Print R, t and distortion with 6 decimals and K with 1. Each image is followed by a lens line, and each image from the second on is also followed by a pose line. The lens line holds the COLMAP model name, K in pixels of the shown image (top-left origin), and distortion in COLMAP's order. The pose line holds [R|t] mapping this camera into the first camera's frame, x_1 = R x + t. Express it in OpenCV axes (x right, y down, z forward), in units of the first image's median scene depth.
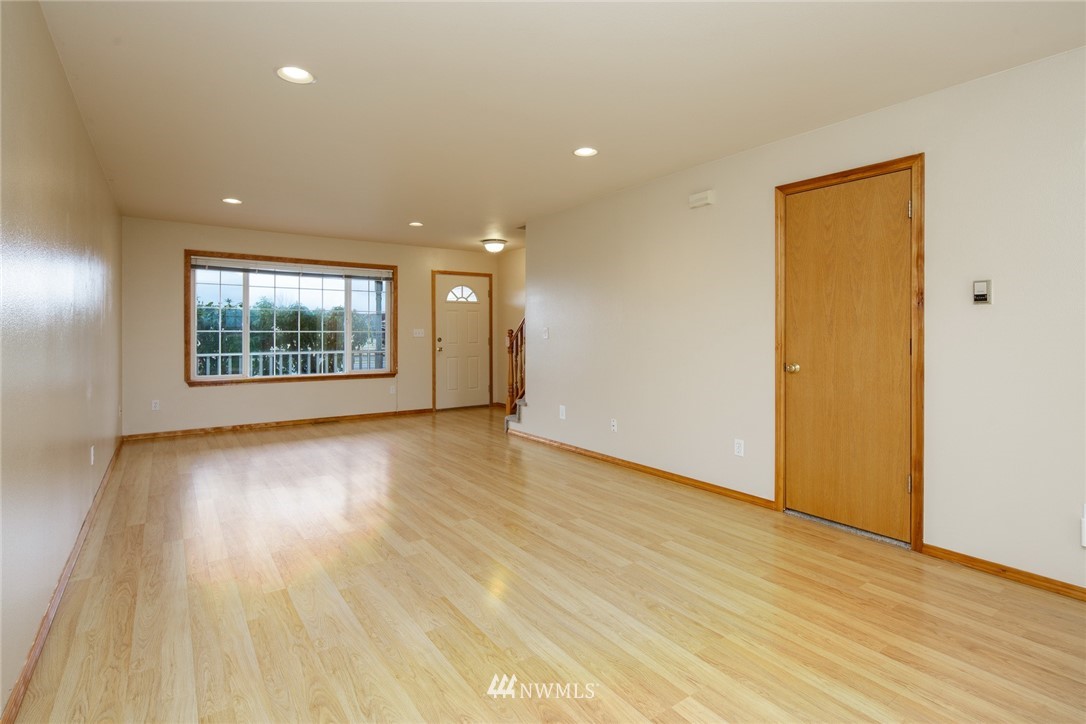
lens RADIAL K [[528.8, 0, 522.1], [0, 528.8, 325.1], [0, 0, 1]] dist [0.008356, -0.003867]
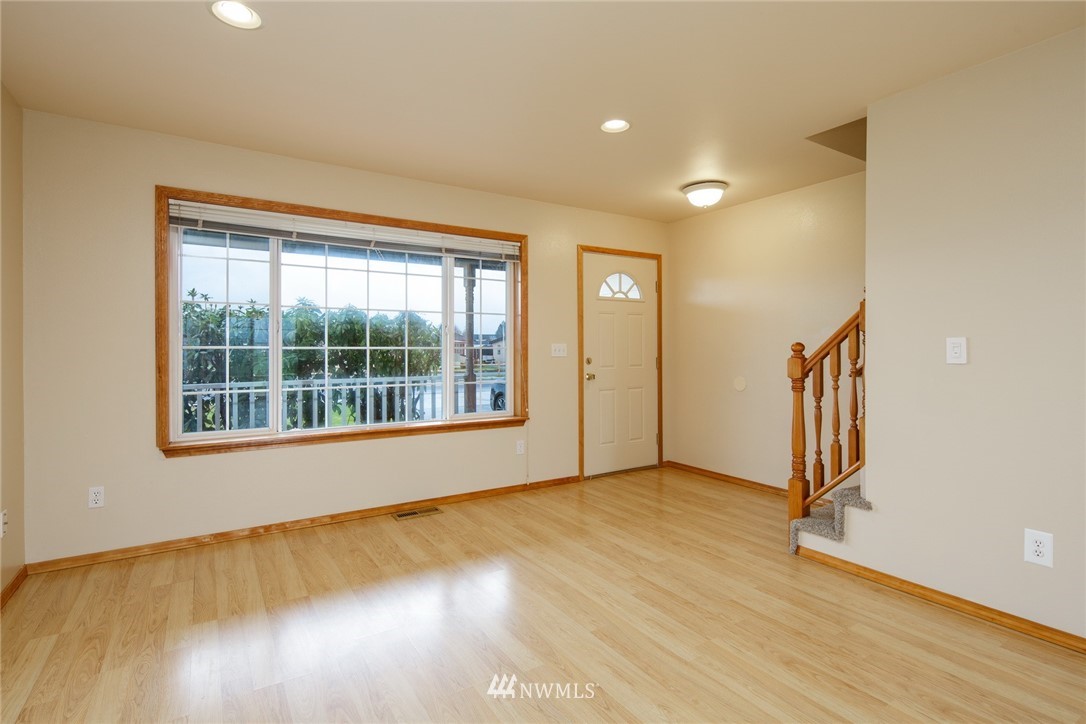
lens RADIAL K [[528.8, 0, 521.6], [0, 528.8, 345.2], [0, 0, 1]] dist [0.008356, -0.003867]
pose [[0.998682, -0.001001, -0.051306, -0.216625], [0.001341, 0.999977, 0.006603, 0.005696], [0.051299, -0.006663, 0.998661, 0.422888]]
